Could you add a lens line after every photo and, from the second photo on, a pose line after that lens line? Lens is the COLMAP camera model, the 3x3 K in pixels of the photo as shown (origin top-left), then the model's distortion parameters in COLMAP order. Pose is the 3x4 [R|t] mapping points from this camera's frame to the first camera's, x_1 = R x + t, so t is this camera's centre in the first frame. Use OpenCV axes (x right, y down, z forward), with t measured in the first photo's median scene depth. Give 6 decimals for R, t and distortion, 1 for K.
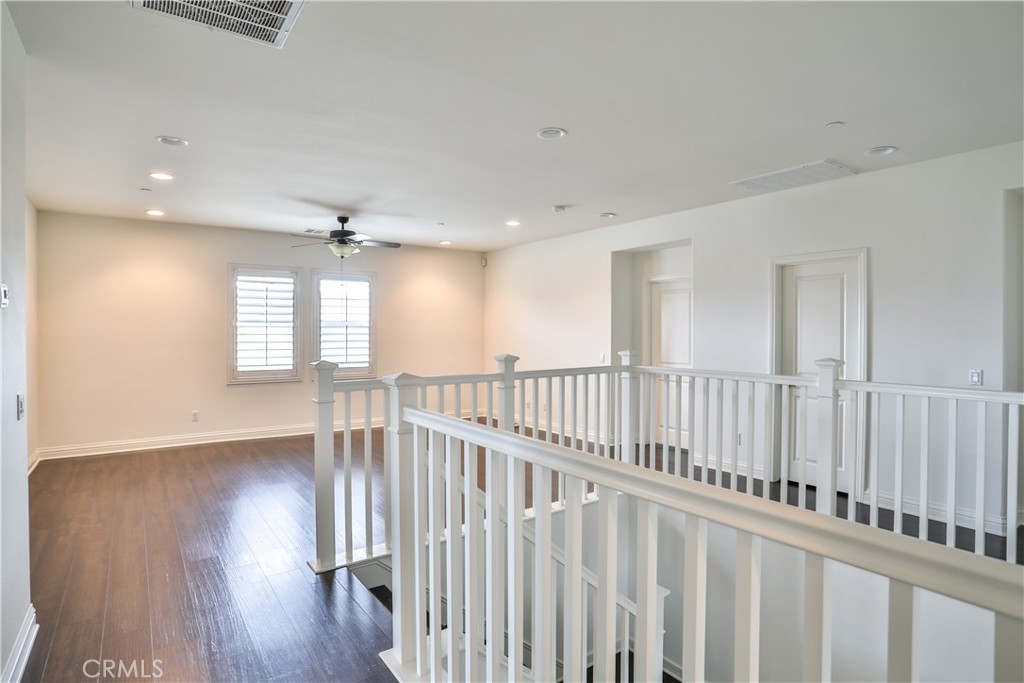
lens RADIAL K [[525.7, 0, 509.7], [0, 525.7, 343.5], [0, 0, 1]] dist [-0.048165, 0.010683]
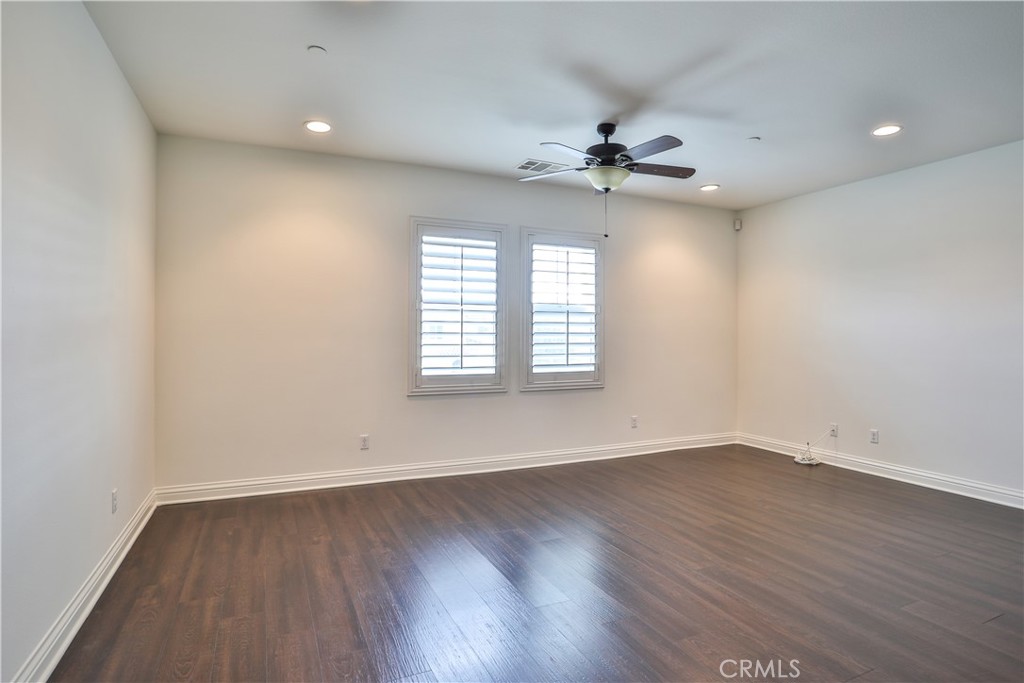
lens RADIAL K [[525.7, 0, 509.0], [0, 525.7, 347.2], [0, 0, 1]] dist [-0.048165, 0.010683]
pose [[0.980714, 0.010634, -0.195159, -0.277900], [-0.009819, 0.999939, 0.005139, 0.011257], [0.195201, -0.003123, 0.980758, 0.348492]]
